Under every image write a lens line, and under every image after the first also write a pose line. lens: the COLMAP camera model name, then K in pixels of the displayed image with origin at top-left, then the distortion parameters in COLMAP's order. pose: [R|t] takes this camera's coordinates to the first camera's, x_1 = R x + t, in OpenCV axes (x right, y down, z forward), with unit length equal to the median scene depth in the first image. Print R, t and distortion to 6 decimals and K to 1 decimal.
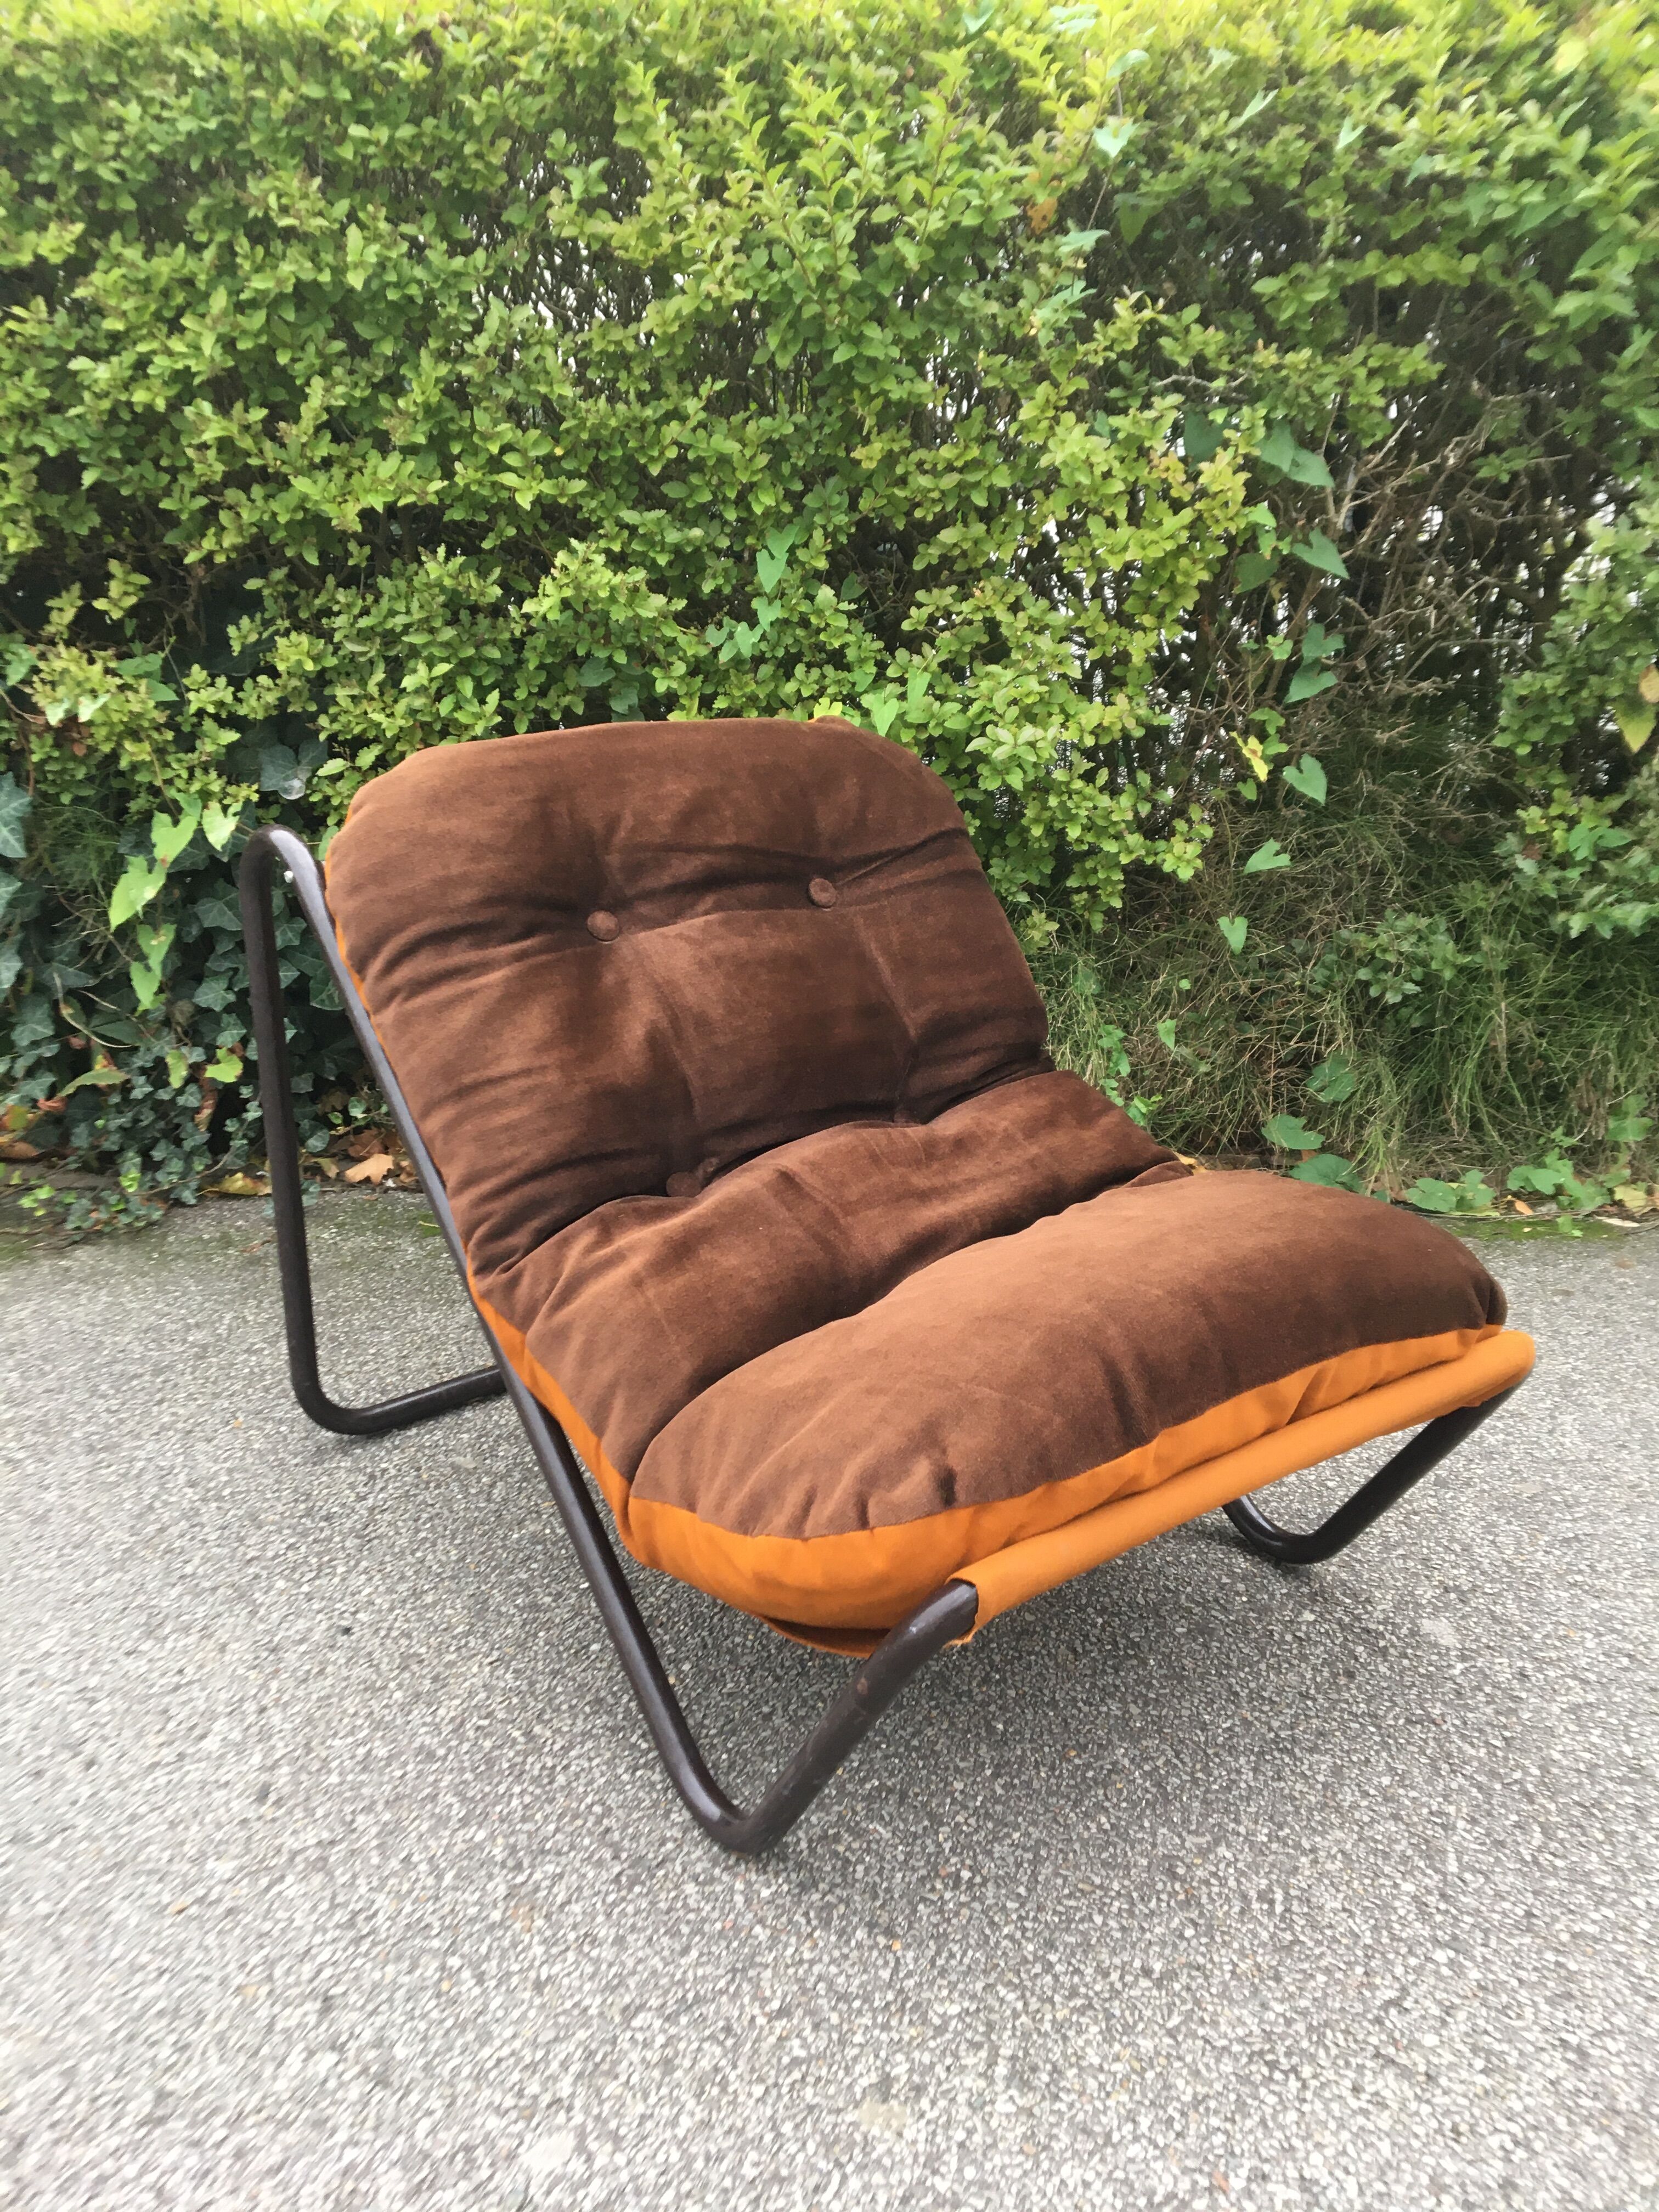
lens RADIAL K [[1846.9, 0, 832.1], [0, 1846.9, 1101.1], [0, 0, 1]] dist [0.077961, -0.108574]
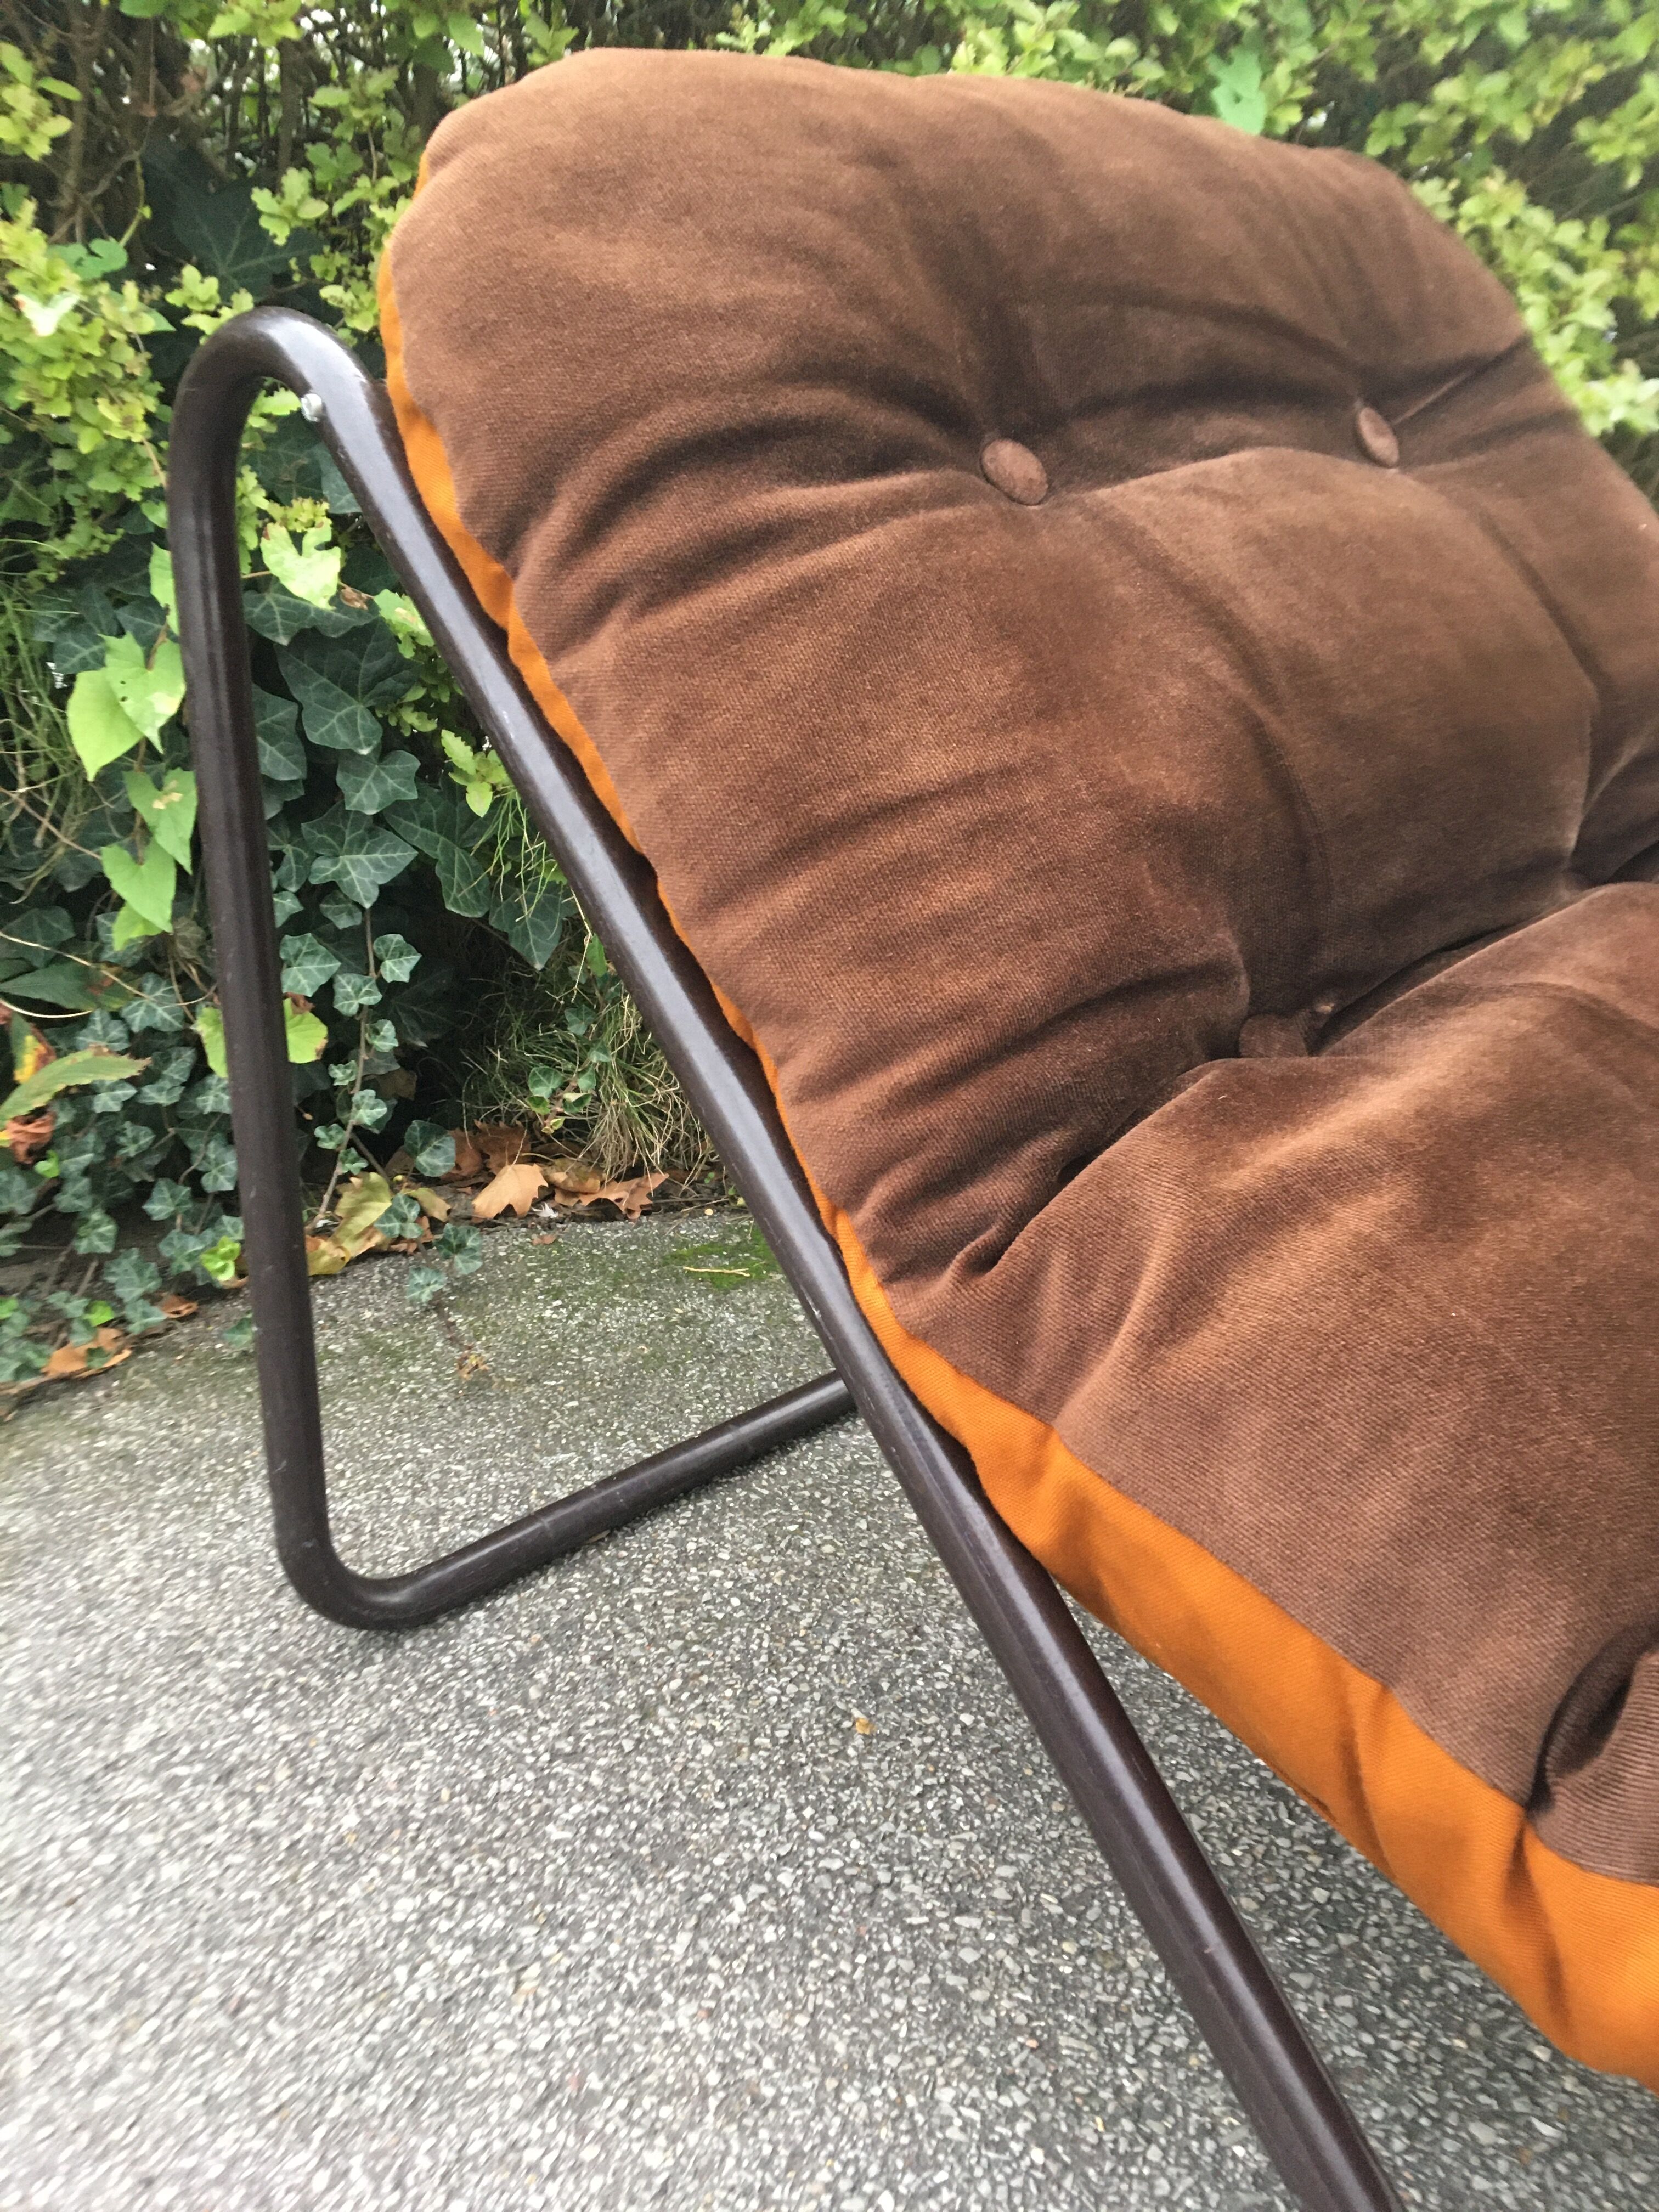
lens RADIAL K [[1873.6, 0, 829.5], [0, 1873.6, 1106.0], [0, 0, 1]] dist [0.005751, -0.003808]
pose [[0.932270, -0.107346, 0.345469, -0.417043], [0.099379, 0.994215, 0.040746, -0.004639], [-0.347844, -0.003654, 0.937545, 0.488358]]
